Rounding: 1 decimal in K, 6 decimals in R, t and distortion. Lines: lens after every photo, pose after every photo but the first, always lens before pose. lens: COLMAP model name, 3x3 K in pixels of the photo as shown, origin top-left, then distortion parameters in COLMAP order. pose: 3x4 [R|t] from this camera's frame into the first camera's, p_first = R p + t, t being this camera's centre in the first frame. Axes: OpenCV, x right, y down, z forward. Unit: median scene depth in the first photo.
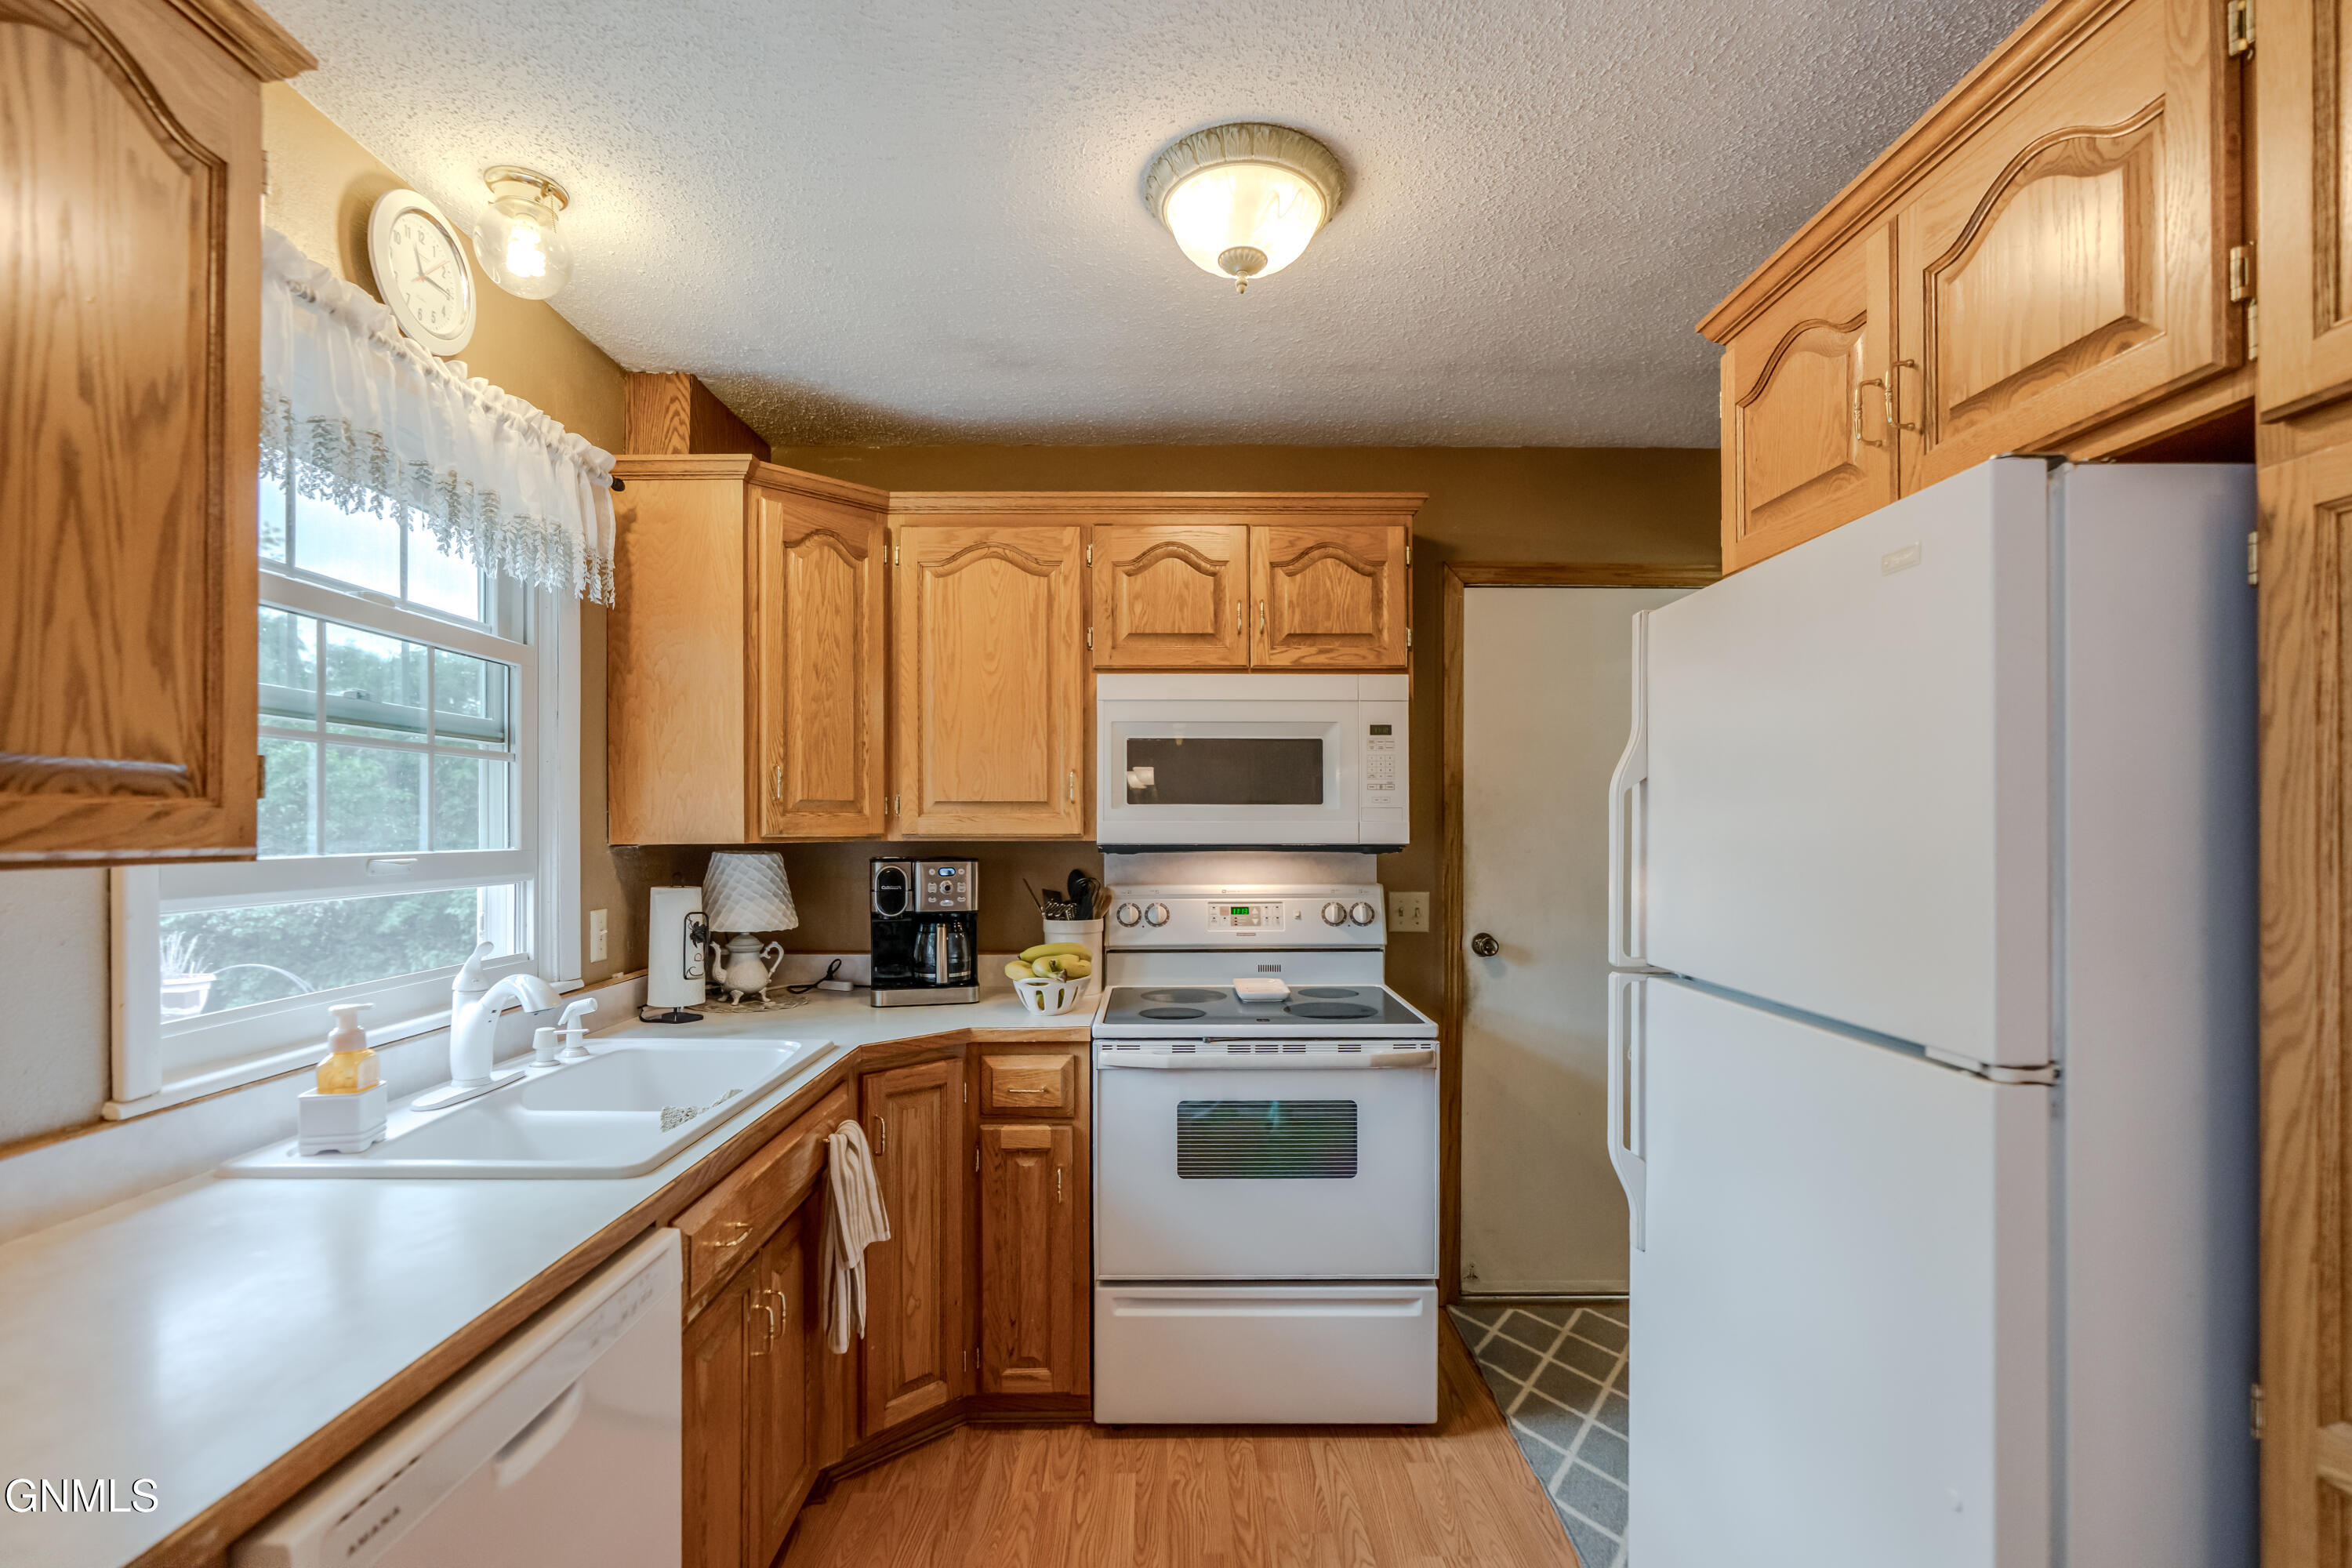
lens RADIAL K [[1080.1, 0, 1162.7], [0, 1080.1, 822.8], [0, 0, 1]] dist [-0.004338, 0.000217]
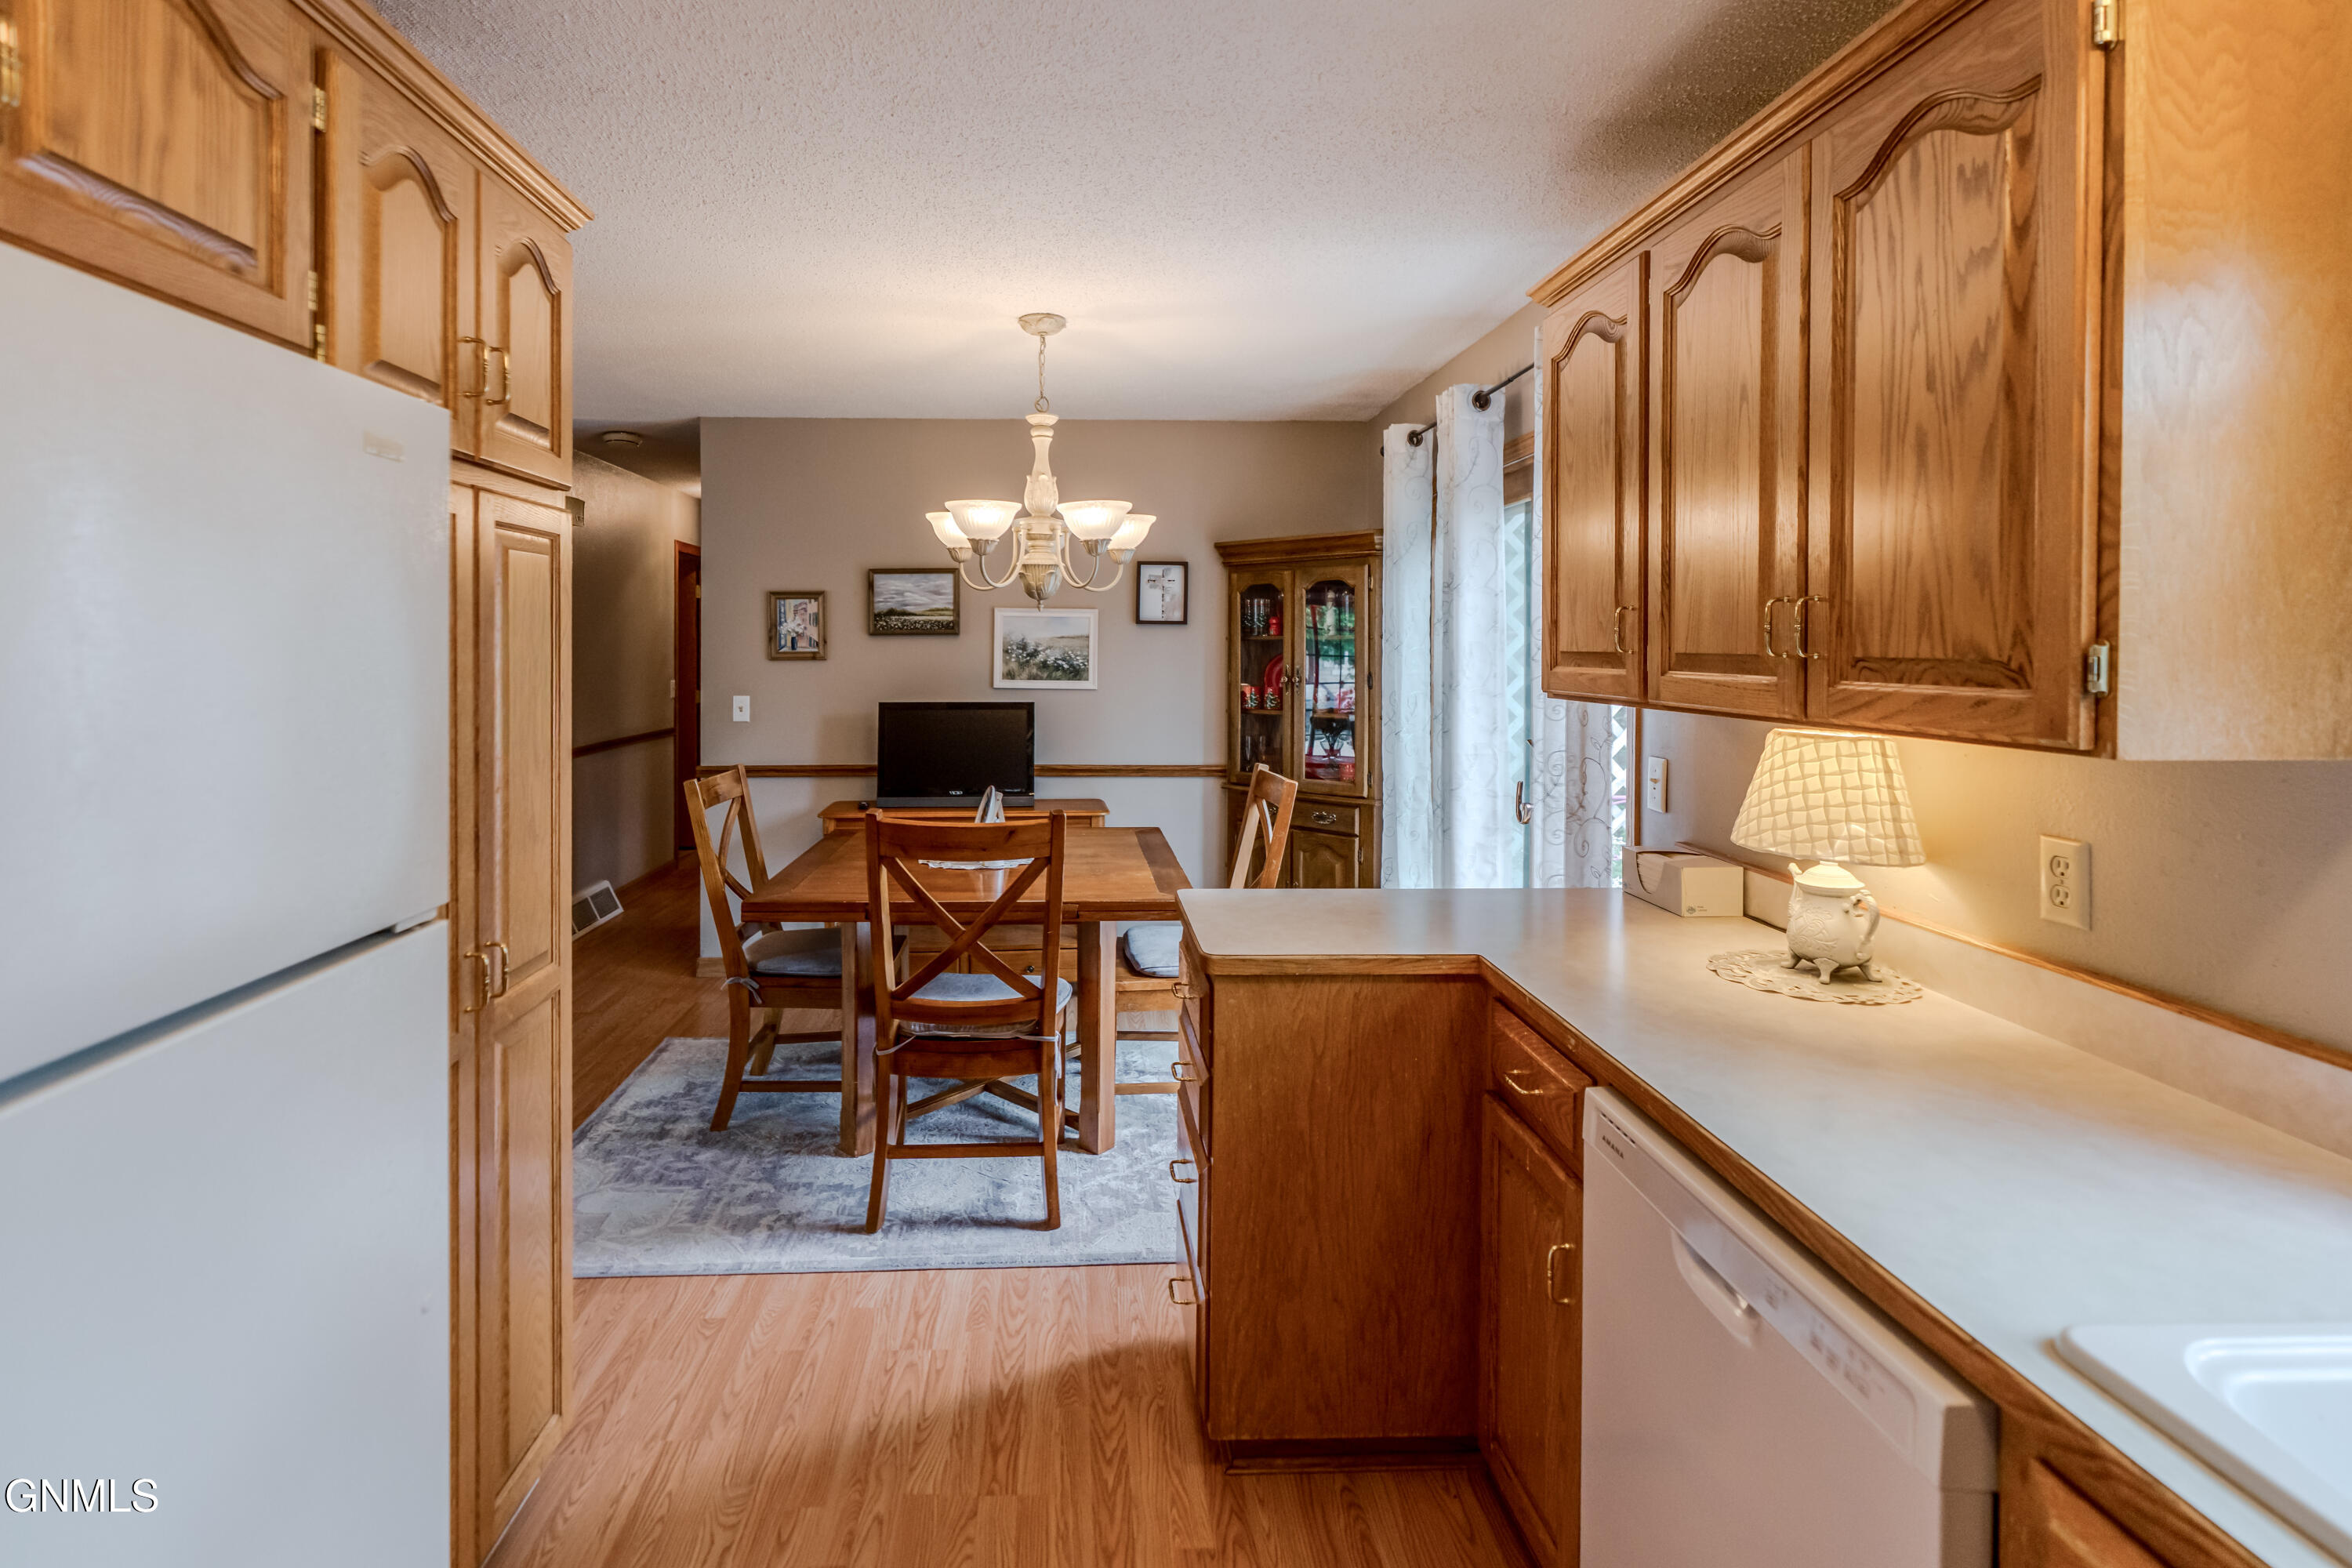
lens RADIAL K [[1079.8, 0, 1138.2], [0, 1079.8, 658.4], [0, 0, 1]] dist [-0.009741, -0.000203]
pose [[-0.998059, -0.003250, -0.062196, 0.024429], [-0.003680, 0.999970, 0.006796, -0.025783], [0.062172, 0.007012, -0.998041, 0.888577]]
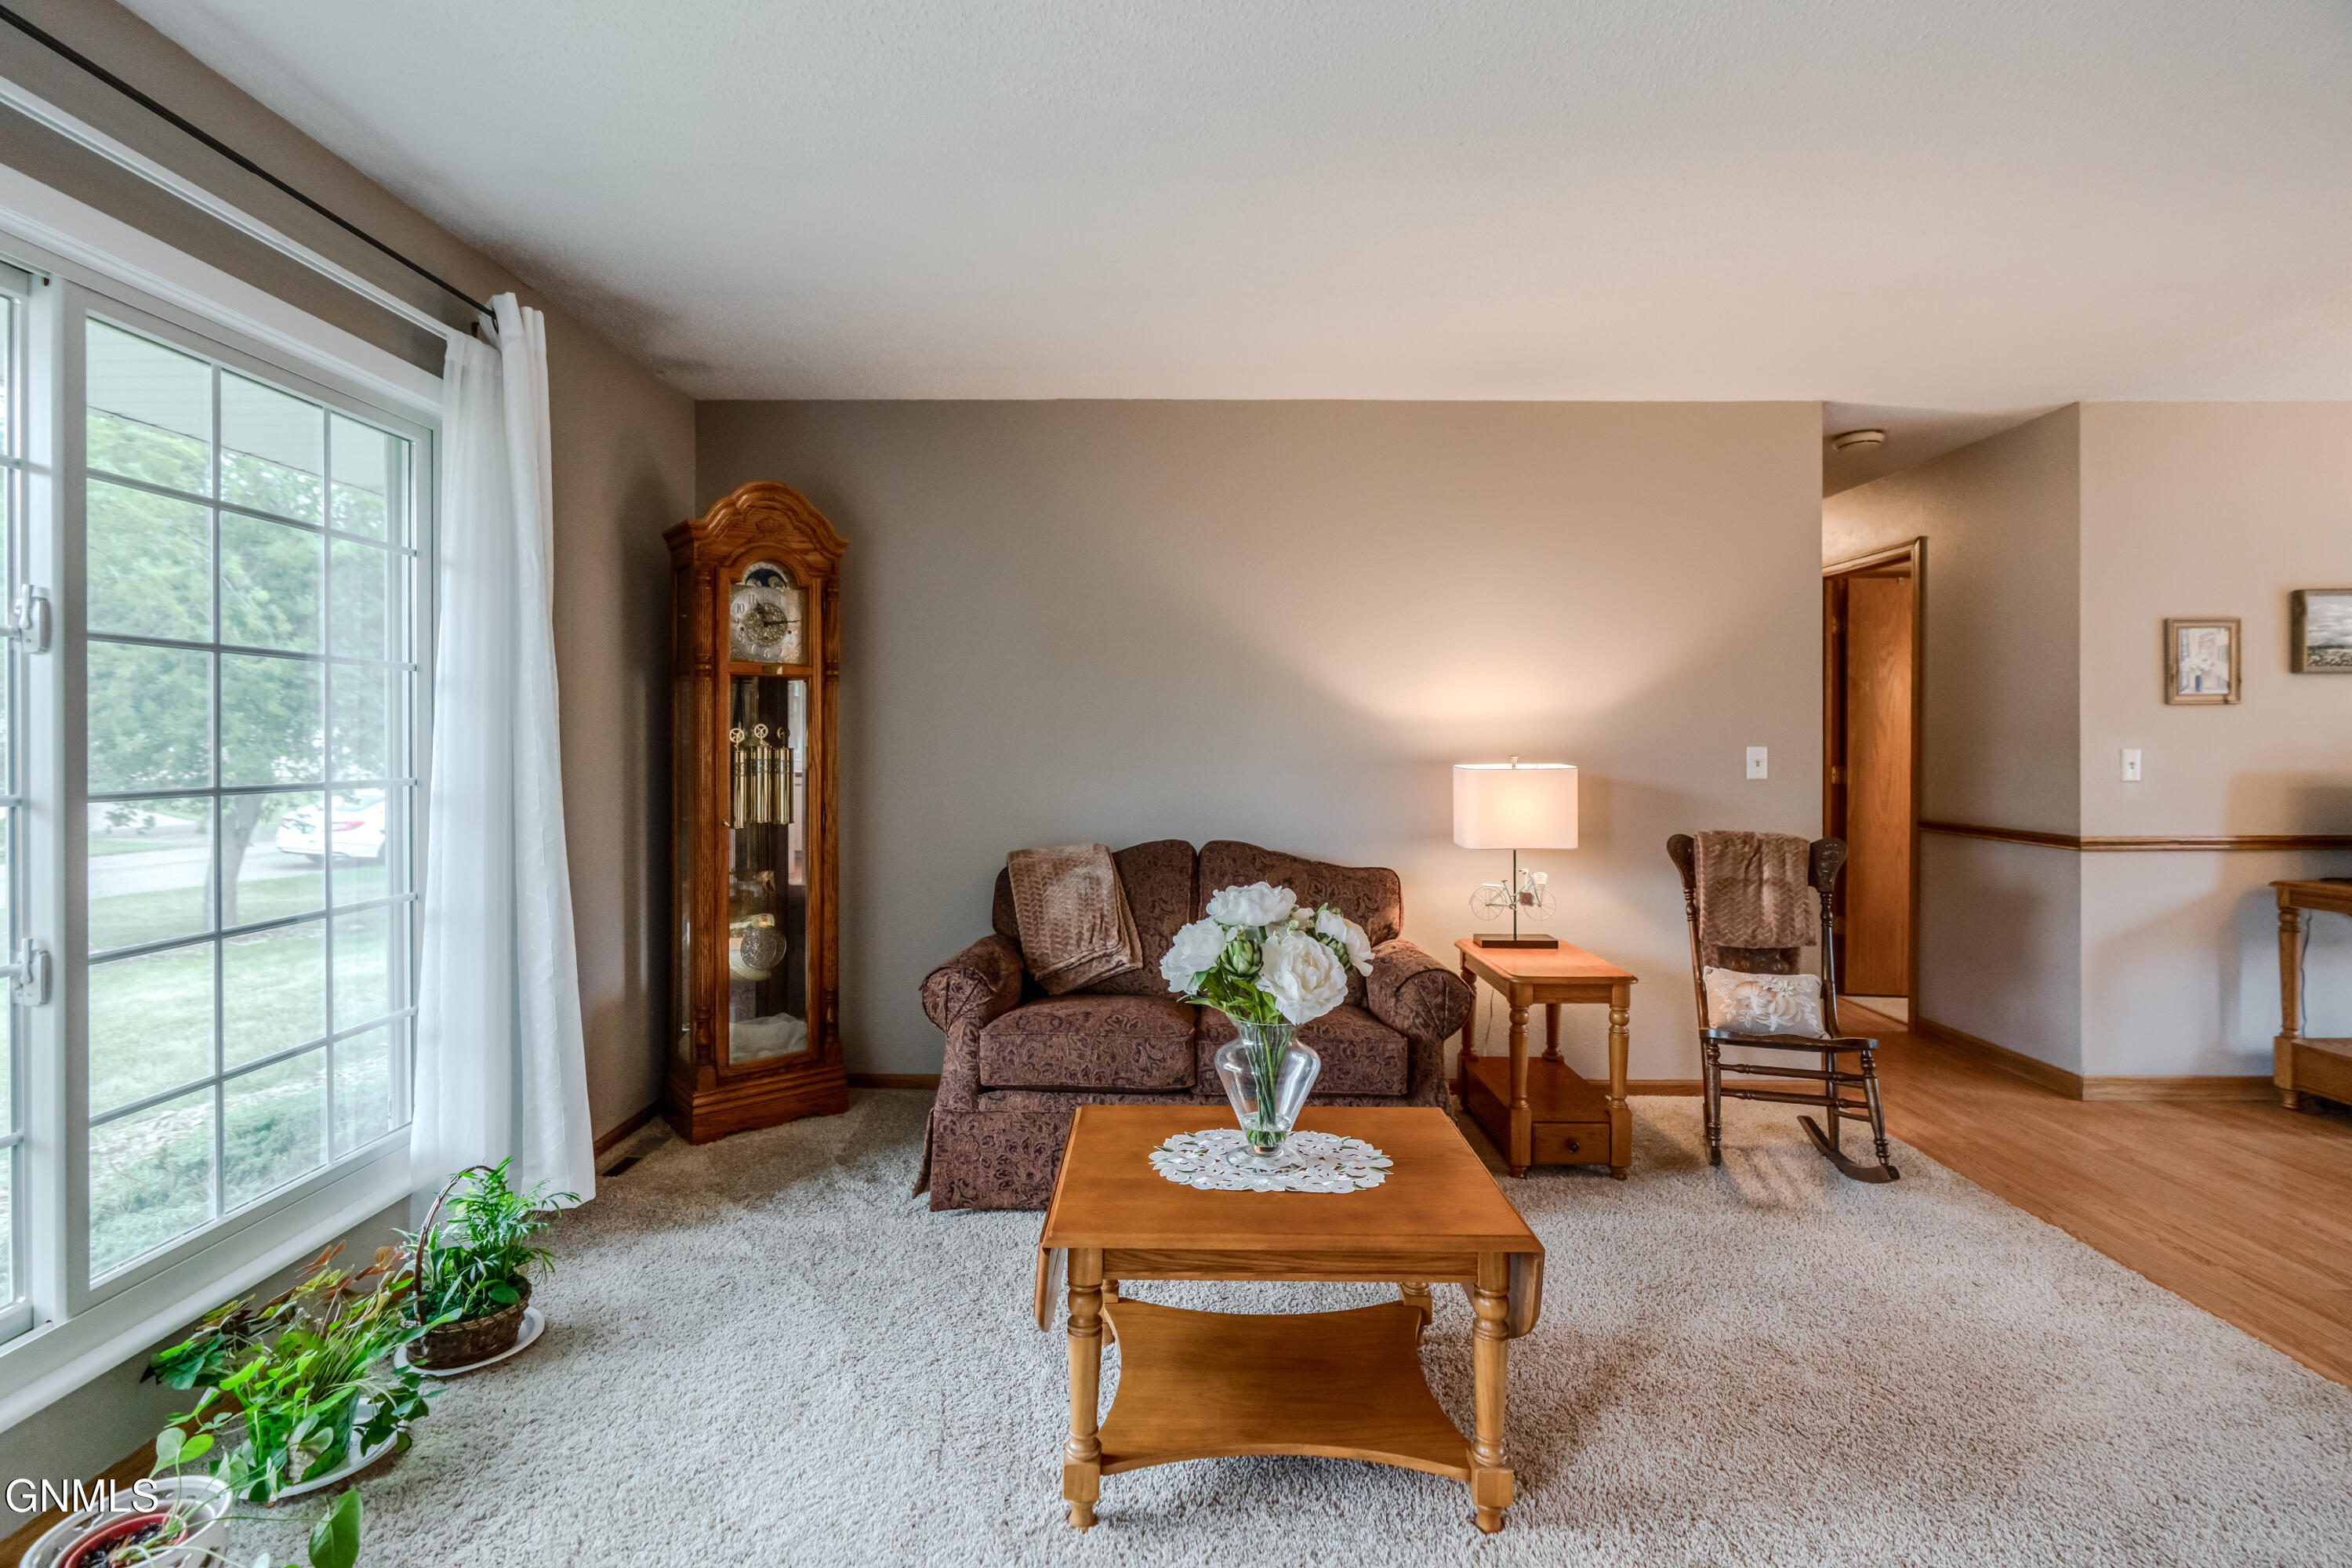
lens RADIAL K [[1109.6, 0, 1172.8], [0, 1109.6, 744.9], [0, 0, 1]] dist [-0.010442, 0.007267]
pose [[-0.999983, -0.001395, 0.005699, 2.013546], [-0.001392, 0.999999, 0.000542, 0.053494], [-0.005700, 0.000535, -0.999984, 0.518300]]
